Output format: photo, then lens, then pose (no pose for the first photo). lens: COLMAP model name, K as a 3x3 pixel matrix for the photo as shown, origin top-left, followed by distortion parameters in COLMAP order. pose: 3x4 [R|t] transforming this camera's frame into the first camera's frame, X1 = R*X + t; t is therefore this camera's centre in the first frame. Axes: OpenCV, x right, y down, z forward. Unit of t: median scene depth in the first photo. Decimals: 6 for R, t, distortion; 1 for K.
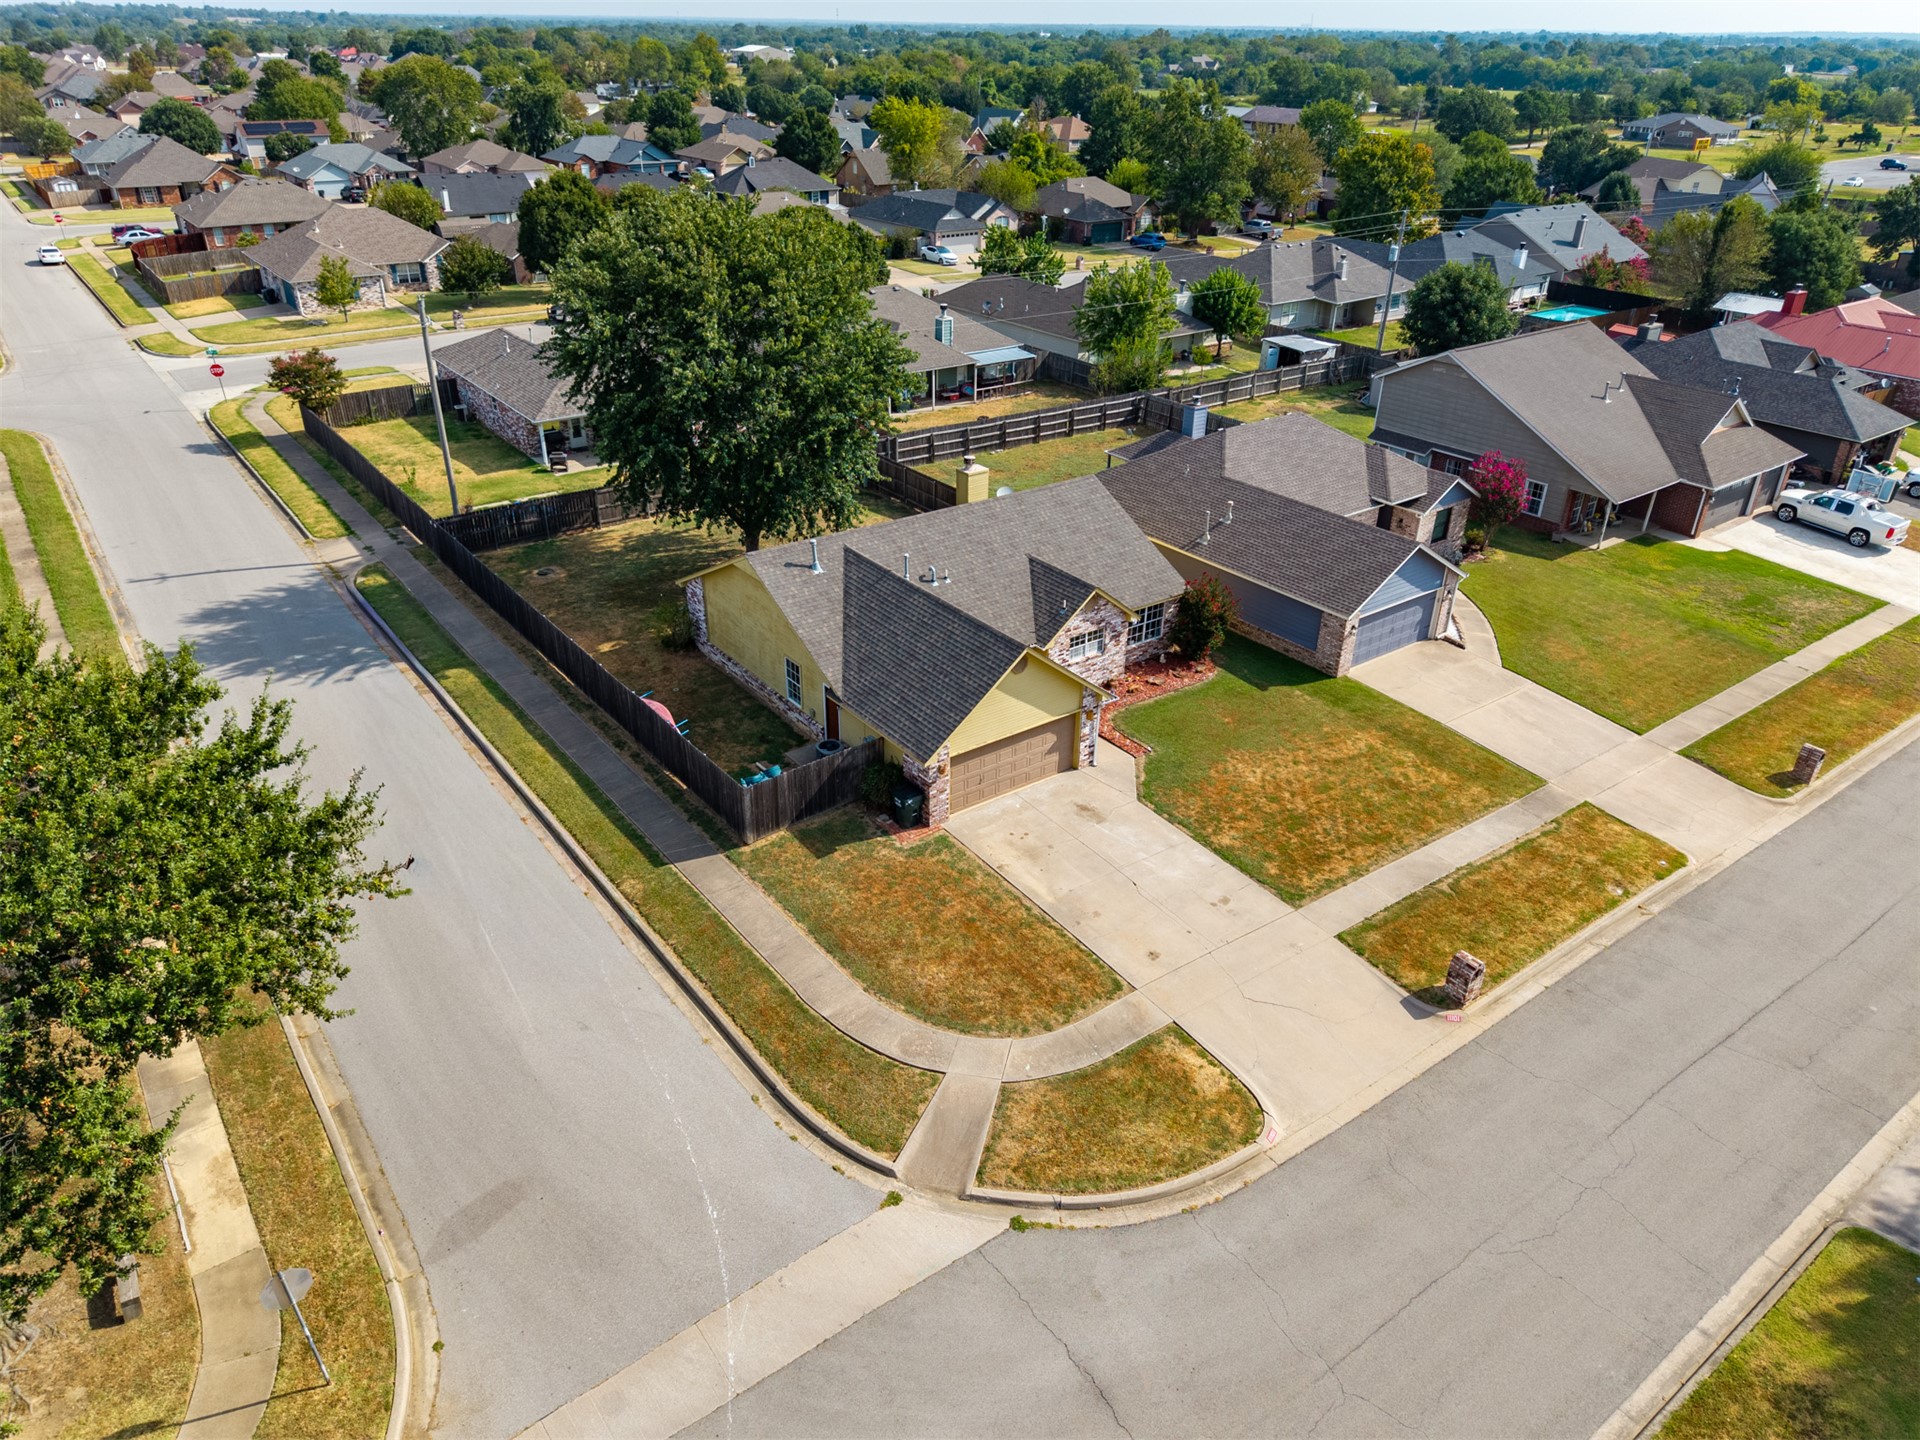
lens RADIAL K [[1284.9, 0, 965.1], [0, 1284.9, 720.4], [0, 0, 1]] dist [0.030816, -0.032255]
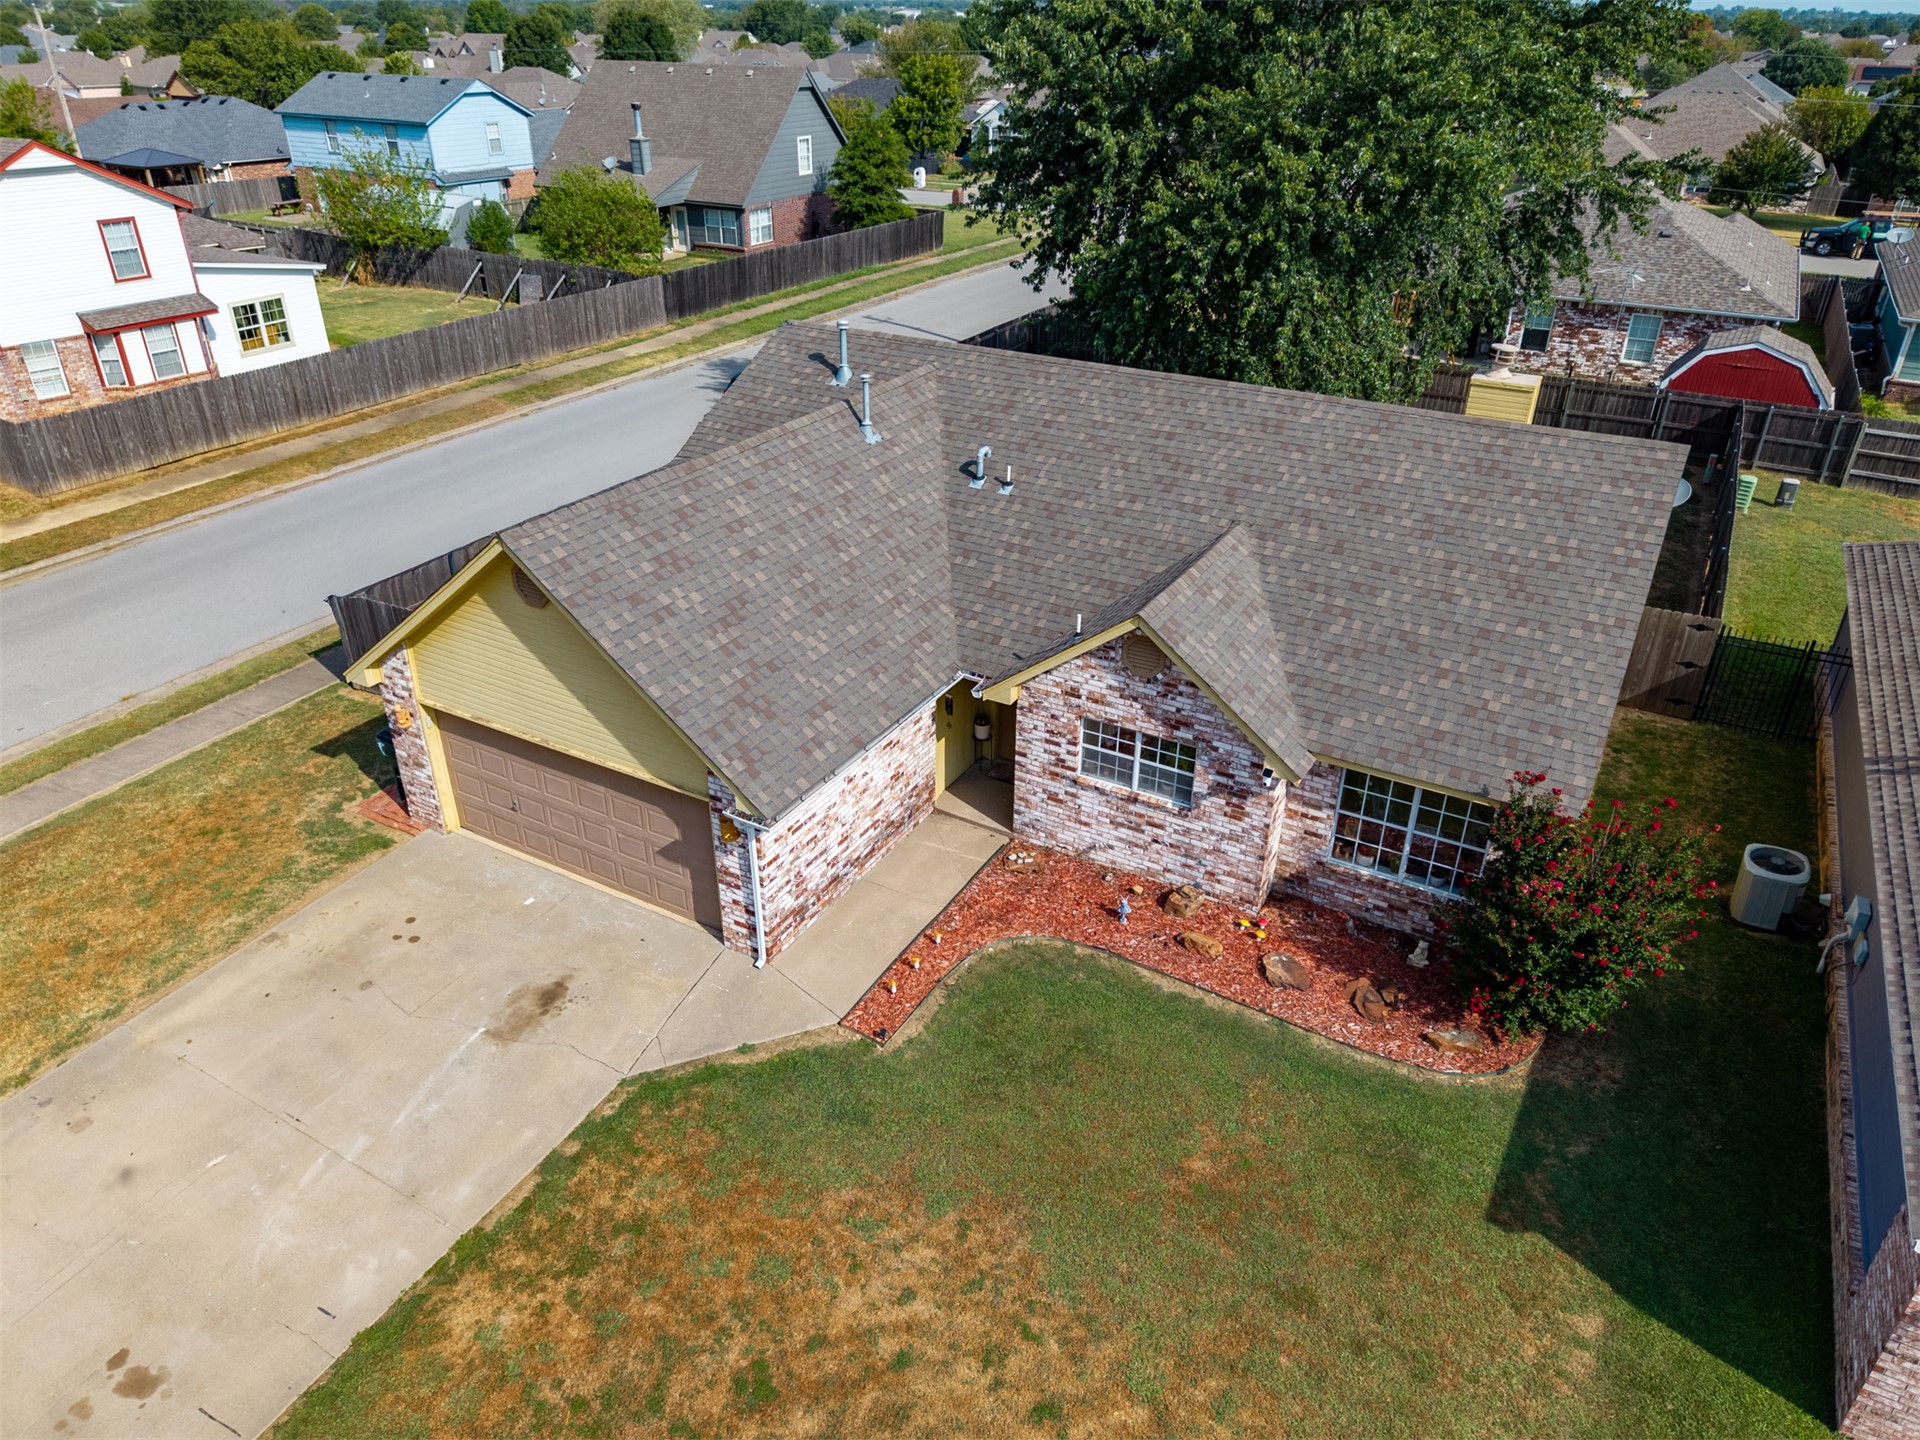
lens RADIAL K [[1284.9, 0, 965.1], [0, 1284.9, 720.4], [0, 0, 1]] dist [0.030816, -0.032255]
pose [[0.403037, 0.431004, -0.807340, 0.364693], [-0.438529, 0.865243, 0.242996, -0.135720], [0.803277, 0.256105, 0.537732, 0.720257]]
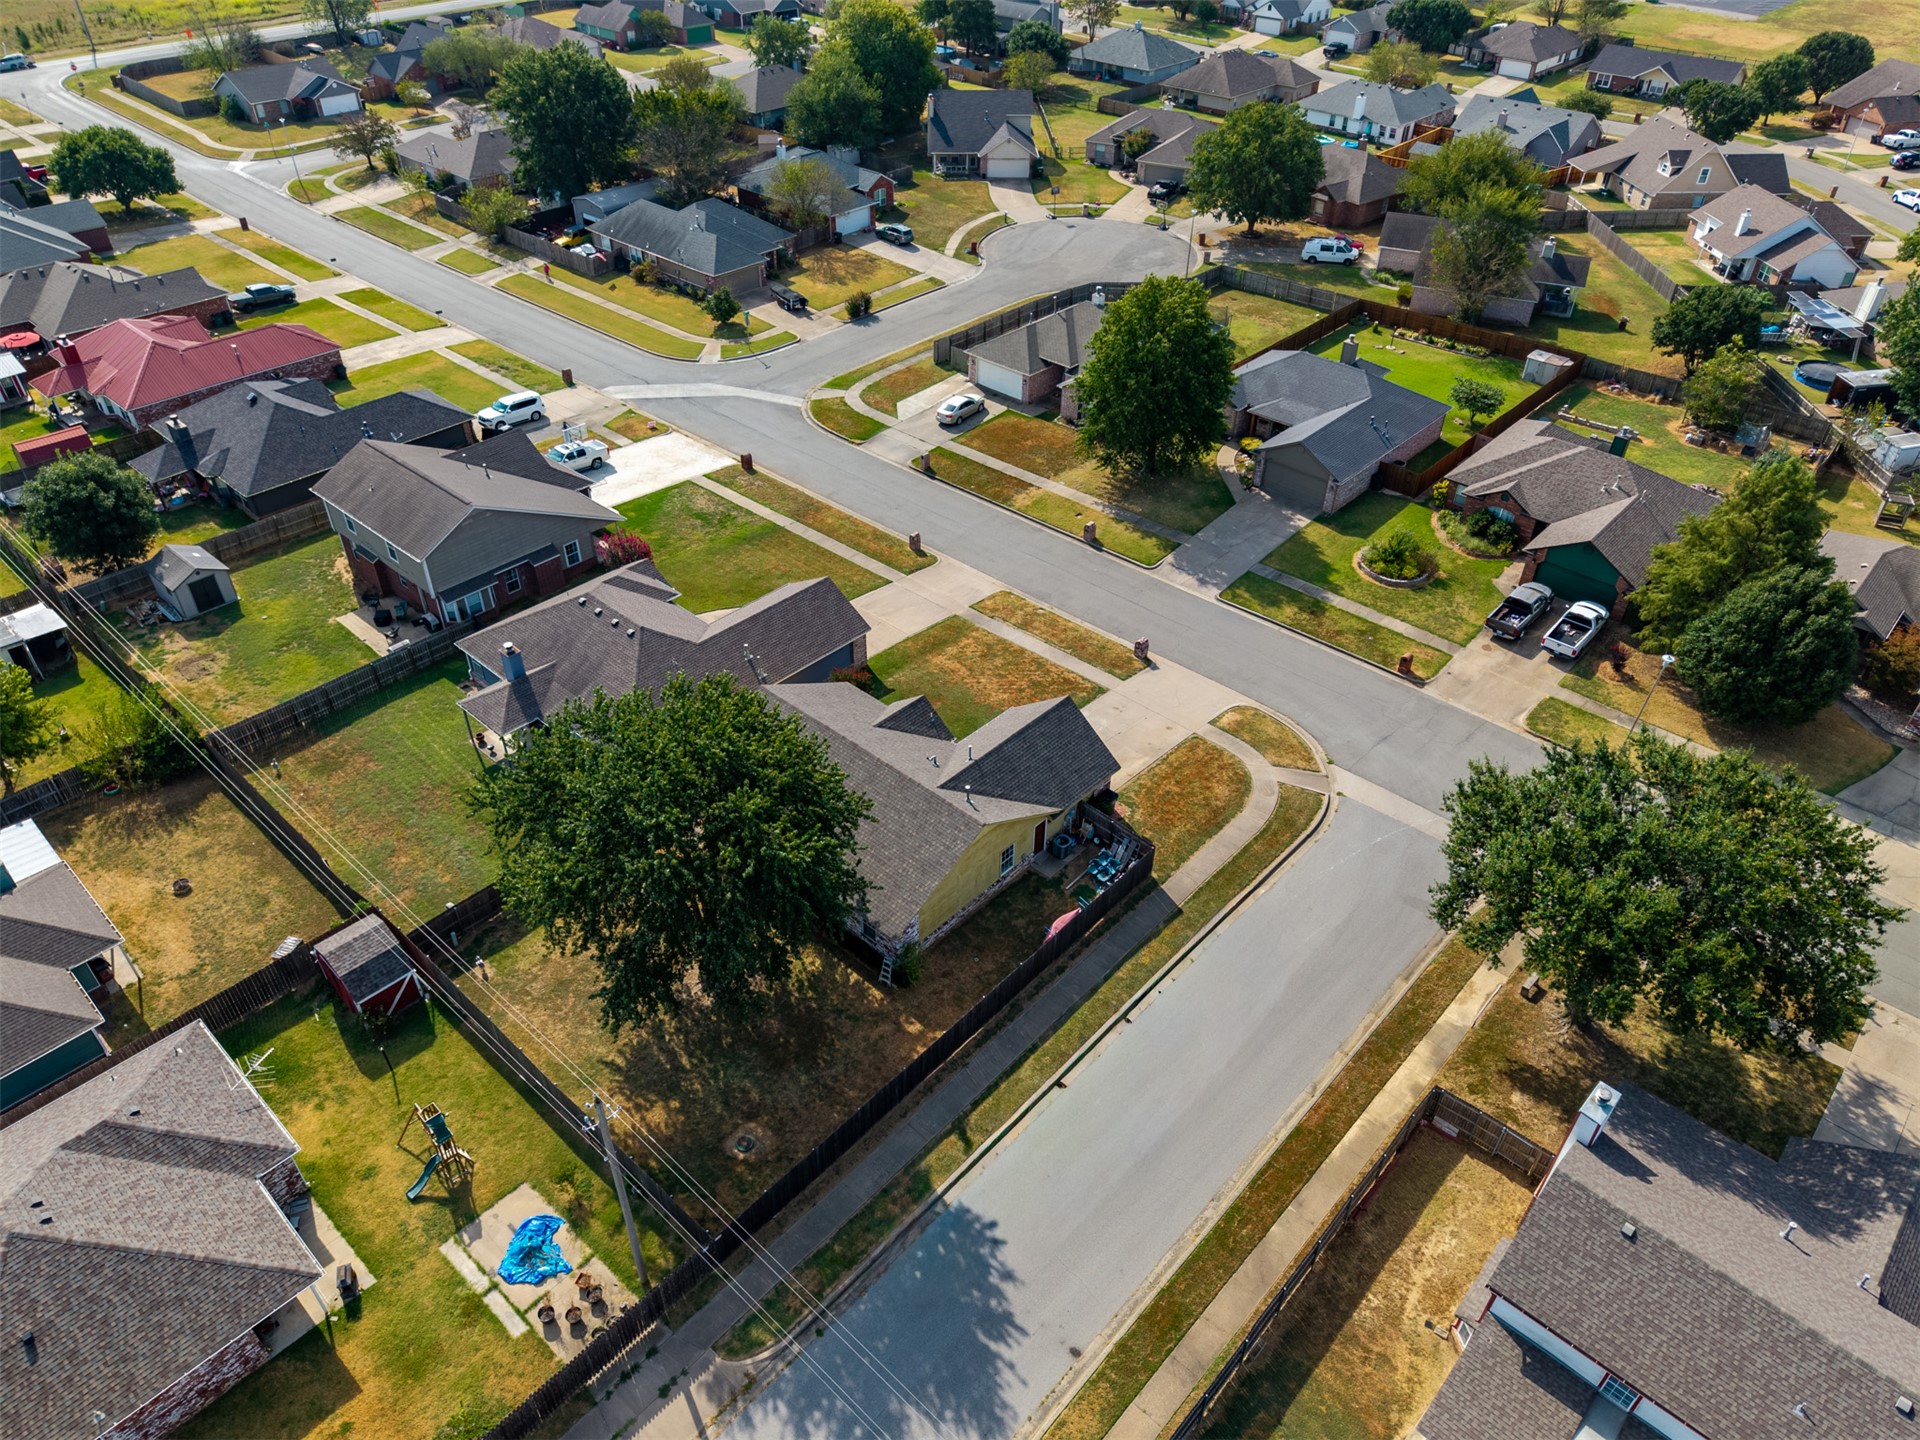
lens RADIAL K [[1284.9, 0, 965.1], [0, 1284.9, 720.4], [0, 0, 1]] dist [0.030816, -0.032255]
pose [[-0.187792, -0.619256, 0.762402, -1.023261], [0.452731, 0.634264, 0.626692, -0.956896], [-0.871647, 0.462851, 0.161247, 0.673840]]
